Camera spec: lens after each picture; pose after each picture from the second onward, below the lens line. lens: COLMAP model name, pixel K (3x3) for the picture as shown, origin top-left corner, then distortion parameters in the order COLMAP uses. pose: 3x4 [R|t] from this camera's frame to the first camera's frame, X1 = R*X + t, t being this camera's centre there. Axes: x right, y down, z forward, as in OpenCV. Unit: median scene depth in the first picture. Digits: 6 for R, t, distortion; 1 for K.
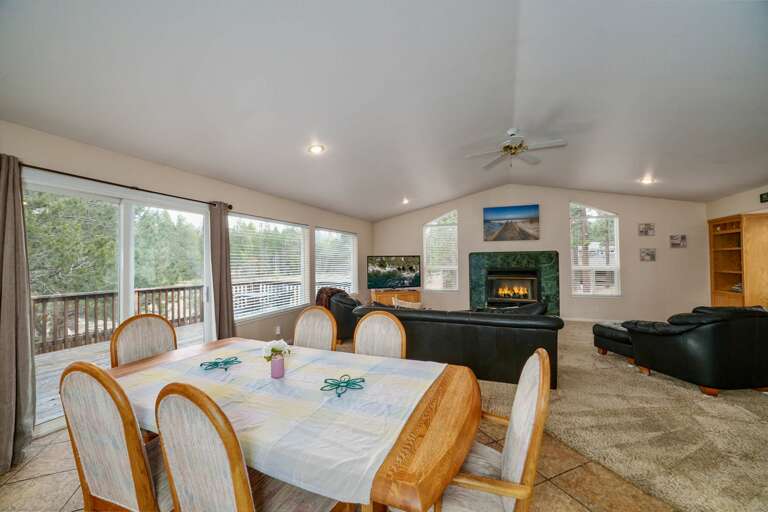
lens RADIAL K [[304.4, 0, 380.2], [0, 304.4, 258.2], [0, 0, 1]] dist [-0.004658, -0.000416]
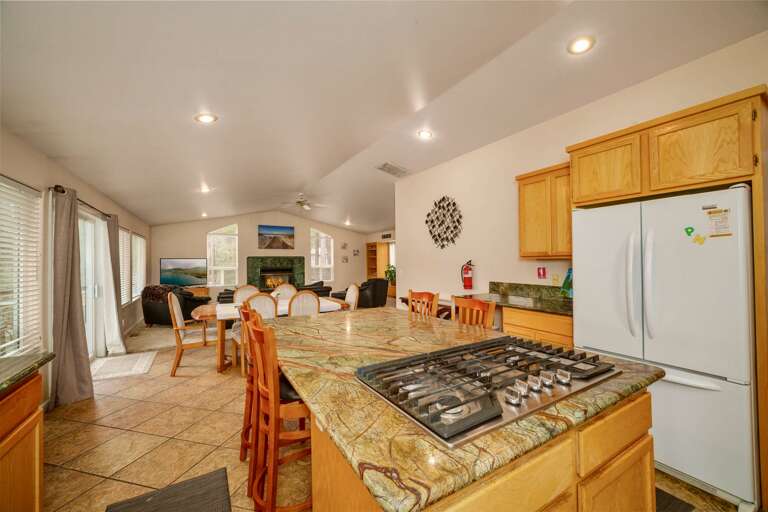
lens RADIAL K [[304.4, 0, 378.9], [0, 304.4, 253.8], [0, 0, 1]] dist [-0.004658, -0.000416]
pose [[0.614967, 0.019268, 0.788317, -0.447727], [-0.002671, 0.999747, -0.022353, -0.002603], [-0.788548, 0.011641, 0.614863, -0.317807]]
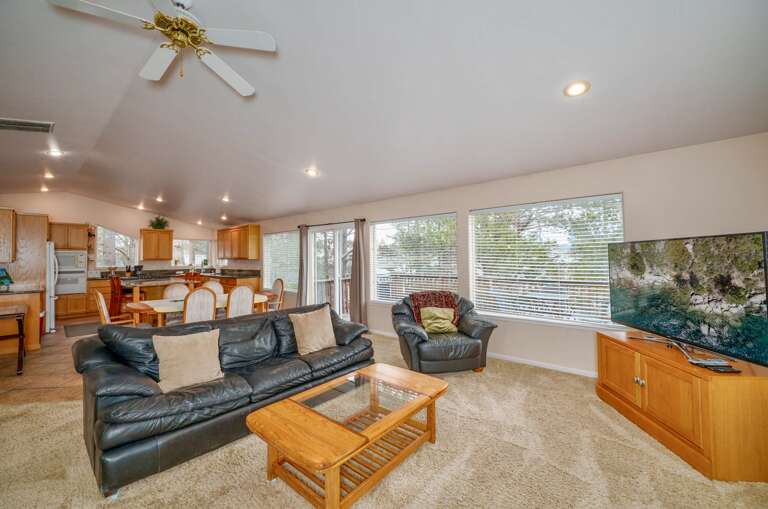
lens RADIAL K [[304.4, 0, 387.5], [0, 304.4, 251.9], [0, 0, 1]] dist [-0.004658, -0.000416]
pose [[-0.314972, -0.003859, -0.949093, 0.469810], [0.027036, 0.999549, -0.013037, 0.002425], [0.948716, -0.029766, -0.314726, 0.877567]]
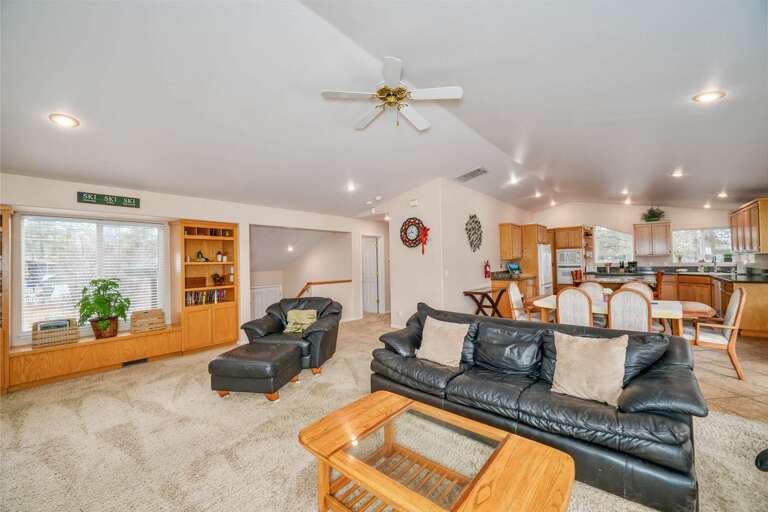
lens RADIAL K [[304.4, 0, 385.2], [0, 304.4, 257.3], [0, 0, 1]] dist [-0.004658, -0.000416]
pose [[-0.944692, 0.035733, 0.326005, 0.144344], [0.027001, 0.999146, -0.031269, 0.008312], [-0.326844, -0.020737, -0.944851, 0.978497]]
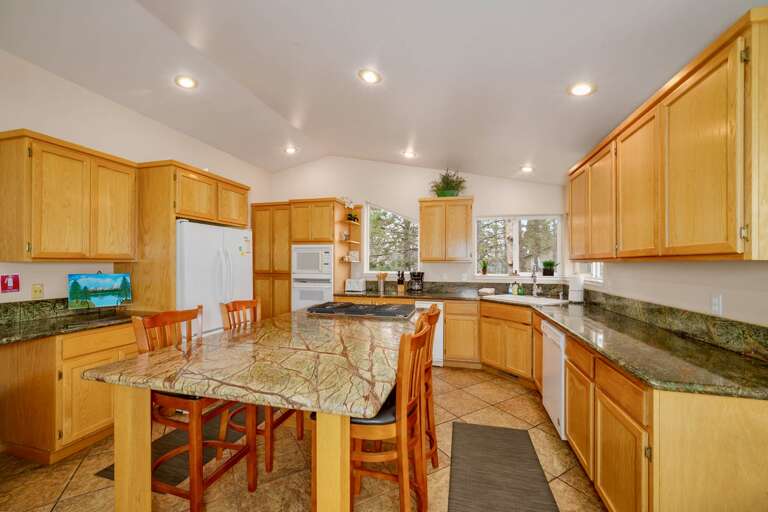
lens RADIAL K [[304.4, 0, 387.1], [0, 304.4, 261.1], [0, 0, 1]] dist [-0.004658, -0.000416]
pose [[-0.992138, 0.006540, -0.124981, -0.248976], [0.008958, 0.999783, -0.018793, 0.002287], [0.124831, -0.019765, -0.991981, 0.147456]]
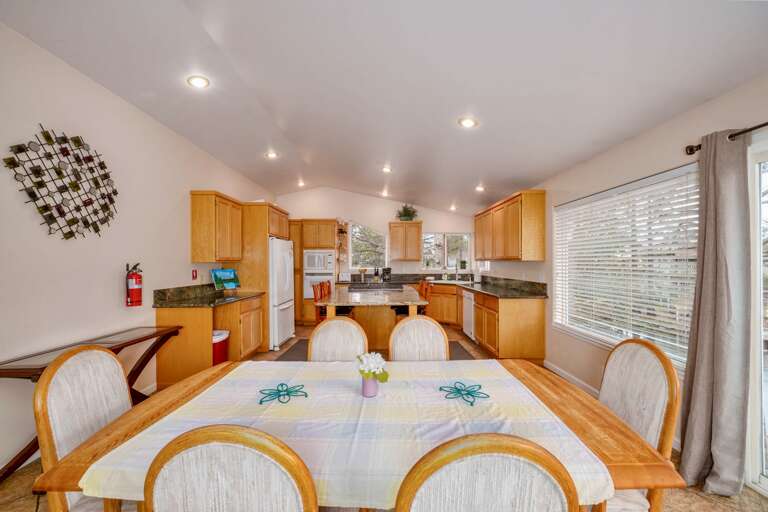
lens RADIAL K [[304.4, 0, 387.5], [0, 304.4, 262.3], [0, 0, 1]] dist [-0.004658, -0.000416]
pose [[-0.922548, 0.012881, -0.385668, -0.006930], [0.017282, 0.999819, -0.007945, 0.004036], [0.385496, -0.013994, -0.922603, 0.441765]]
